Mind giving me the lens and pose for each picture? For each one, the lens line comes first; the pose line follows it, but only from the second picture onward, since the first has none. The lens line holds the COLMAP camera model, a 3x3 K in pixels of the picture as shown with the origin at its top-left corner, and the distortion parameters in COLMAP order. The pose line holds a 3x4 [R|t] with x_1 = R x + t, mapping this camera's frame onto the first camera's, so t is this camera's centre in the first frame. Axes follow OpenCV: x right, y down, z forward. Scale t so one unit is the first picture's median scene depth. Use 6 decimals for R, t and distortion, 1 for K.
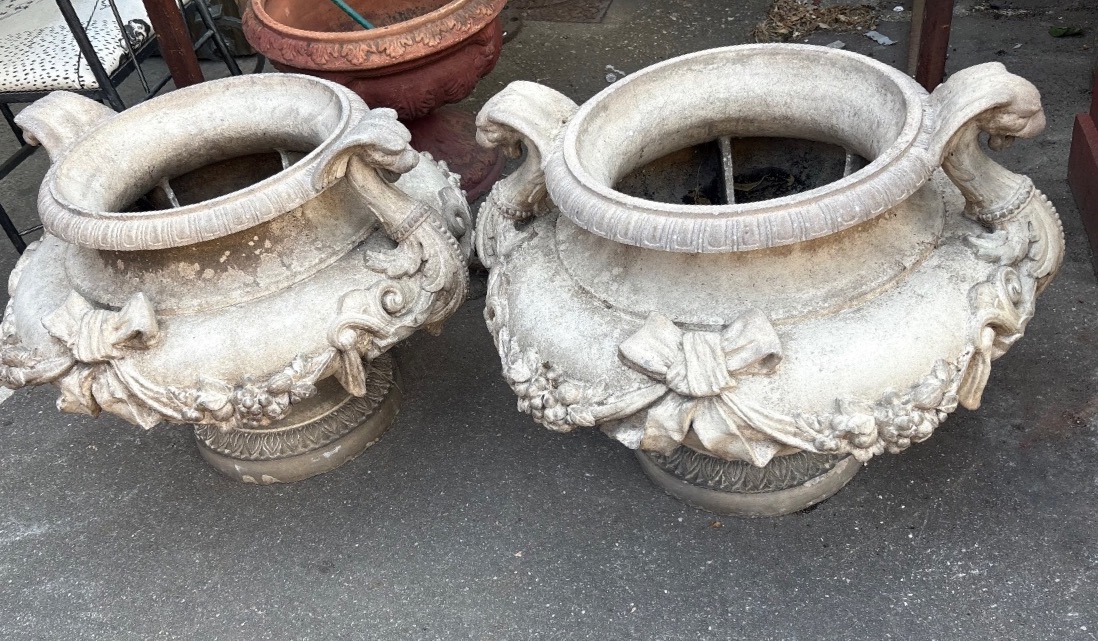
lens RADIAL K [[1035.9, 0, 549.8], [0, 1035.9, 346.4], [0, 0, 1]] dist [0.118231, -0.307543]
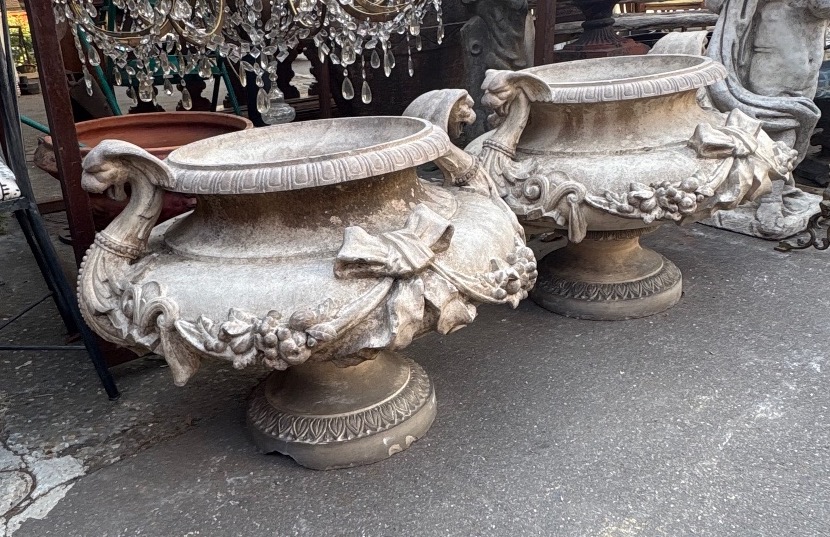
lens RADIAL K [[694.8, 0, 373.6], [0, 694.8, 266.6], [0, 0, 1]] dist [-0.004971, -0.001454]
pose [[0.664234, -0.179399, 0.725679, -0.942684], [0.467176, 0.857465, -0.215640, 0.135322], [-0.583558, 0.482255, 0.653368, 0.576765]]
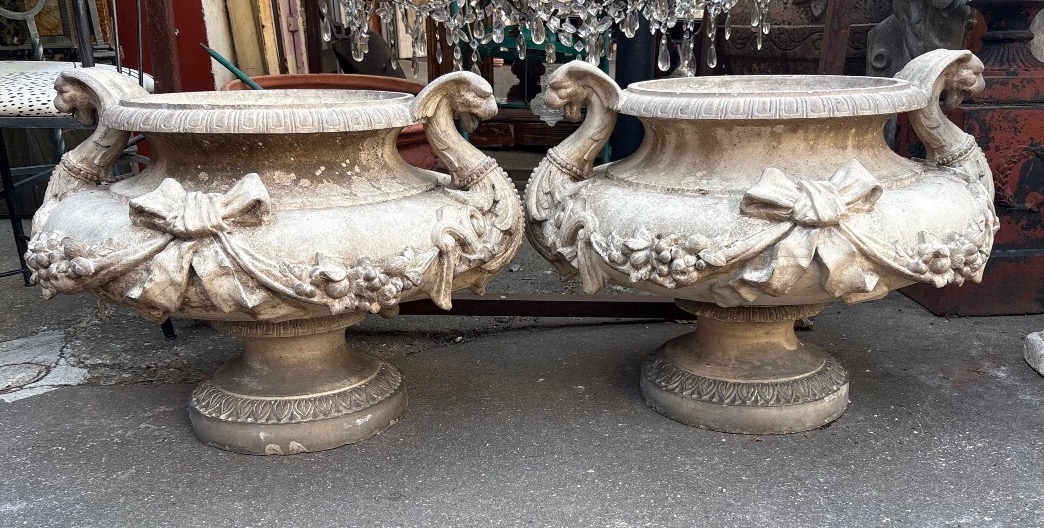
lens RADIAL K [[907.7, 0, 552.9], [0, 907.7, 353.2], [0, 0, 1]] dist [0.097400, -0.214299]
pose [[0.943142, 0.036004, 0.330434, -0.398310], [0.079804, 0.940511, -0.330259, 0.415716], [-0.322667, 0.337851, 0.884162, 0.187431]]
